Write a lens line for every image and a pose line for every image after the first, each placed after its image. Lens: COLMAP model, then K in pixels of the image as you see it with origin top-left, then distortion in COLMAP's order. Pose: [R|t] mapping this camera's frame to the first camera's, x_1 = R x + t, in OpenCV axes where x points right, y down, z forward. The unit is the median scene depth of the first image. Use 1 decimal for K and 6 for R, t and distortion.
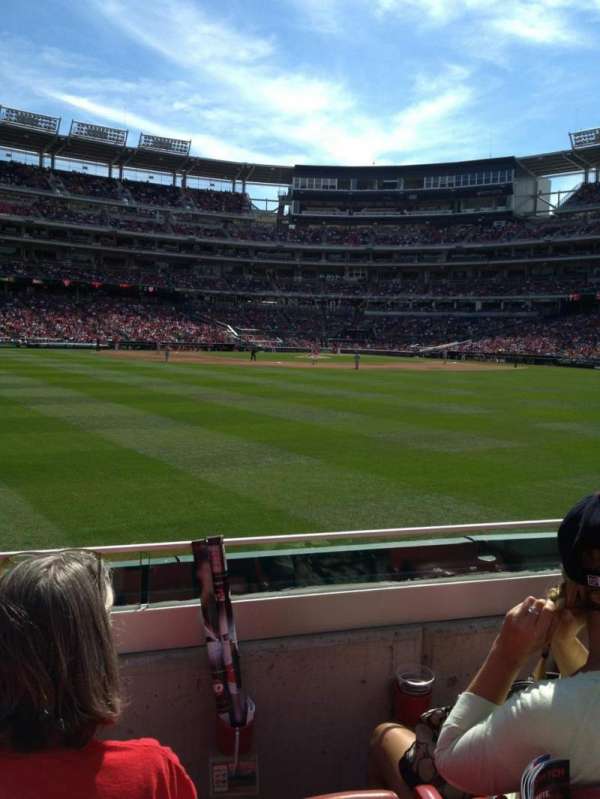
lens RADIAL K [[1063.5, 0, 288.5], [0, 1063.5, 431.3], [0, 0, 1]] dist [0.171622, 0.000000]
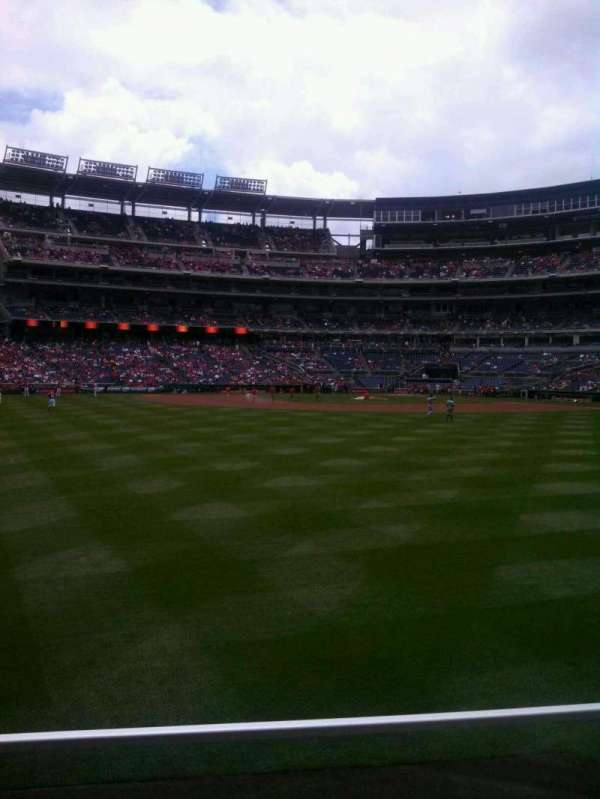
lens RADIAL K [[1032.3, 0, 302.9], [0, 1032.3, 393.4], [0, 0, 1]] dist [0.112017, 0.000000]
pose [[0.982812, -0.013785, -0.184094, 0.109839], [0.000372, 0.997354, -0.072694, -0.007231], [0.184609, 0.071376, 0.980217, 0.094525]]
